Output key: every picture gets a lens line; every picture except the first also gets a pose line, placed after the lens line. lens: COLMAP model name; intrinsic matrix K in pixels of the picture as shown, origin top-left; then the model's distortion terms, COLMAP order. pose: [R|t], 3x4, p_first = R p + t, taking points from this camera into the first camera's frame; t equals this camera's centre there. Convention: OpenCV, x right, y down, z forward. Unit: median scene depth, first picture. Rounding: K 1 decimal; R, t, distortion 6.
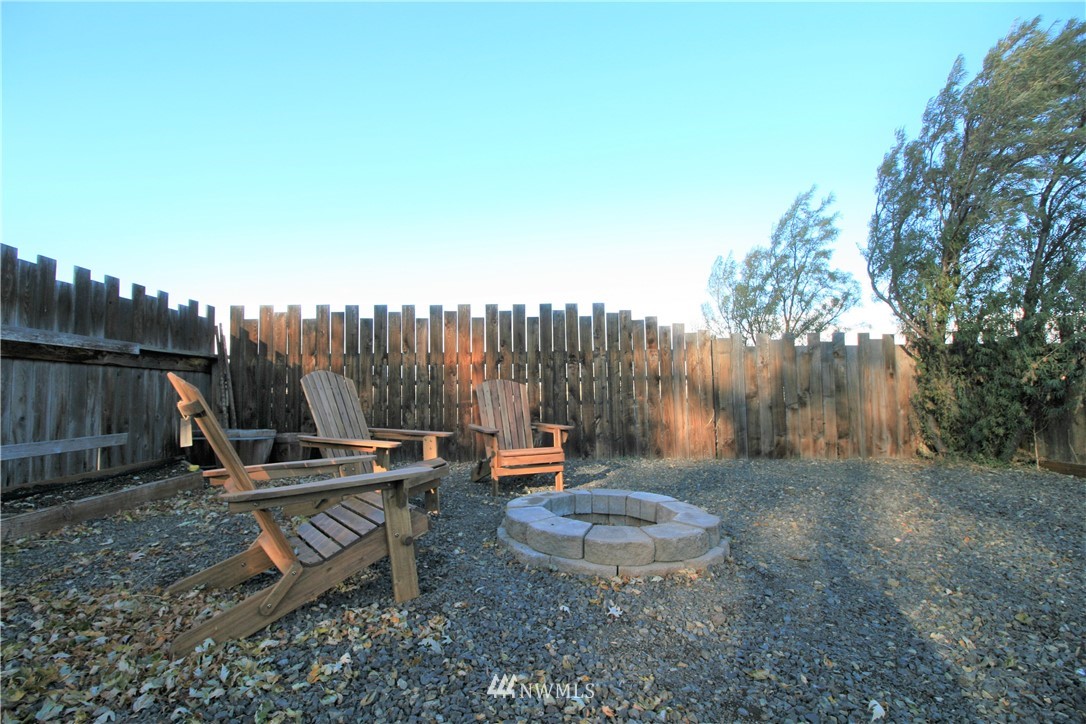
lens RADIAL K [[499.3, 0, 545.6], [0, 499.3, 365.3], [0, 0, 1]] dist [-0.007920, -0.002040]
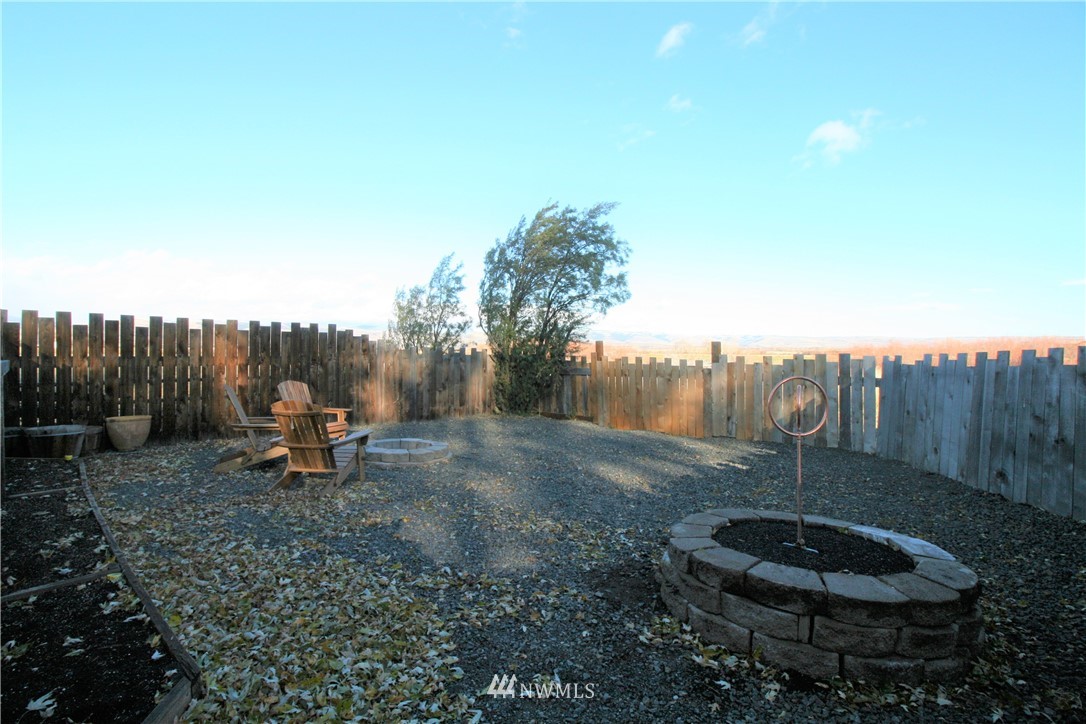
lens RADIAL K [[499.3, 0, 542.2], [0, 499.3, 360.7], [0, 0, 1]] dist [-0.007920, -0.002040]
pose [[0.710538, 0.013505, 0.703529, -0.490126], [-0.065484, 0.996746, 0.047002, -0.126224], [-0.700605, -0.079467, 0.709110, -0.494281]]
